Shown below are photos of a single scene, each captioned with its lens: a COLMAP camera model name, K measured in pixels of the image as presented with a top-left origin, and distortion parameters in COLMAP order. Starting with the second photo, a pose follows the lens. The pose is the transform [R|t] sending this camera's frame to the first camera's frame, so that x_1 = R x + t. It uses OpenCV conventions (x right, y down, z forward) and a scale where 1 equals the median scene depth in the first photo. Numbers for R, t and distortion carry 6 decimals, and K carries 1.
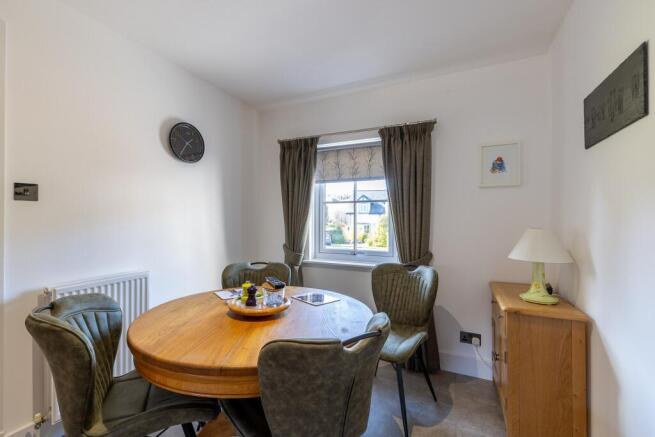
lens RADIAL K [[286.0, 0, 330.8], [0, 286.0, 215.7], [0, 0, 1]] dist [0.001719, 0.000297]
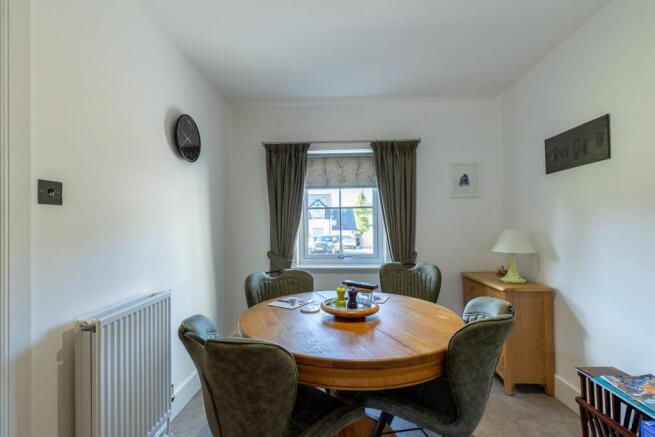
lens RADIAL K [[294.1, 0, 327.5], [0, 294.1, 218.5], [0, 0, 1]] dist [0.000245, 0.000280]
pose [[0.924405, -0.006302, 0.381361, -0.438743], [0.009538, 0.999933, -0.006596, -0.003617], [-0.381294, 0.009735, 0.924403, 0.023015]]
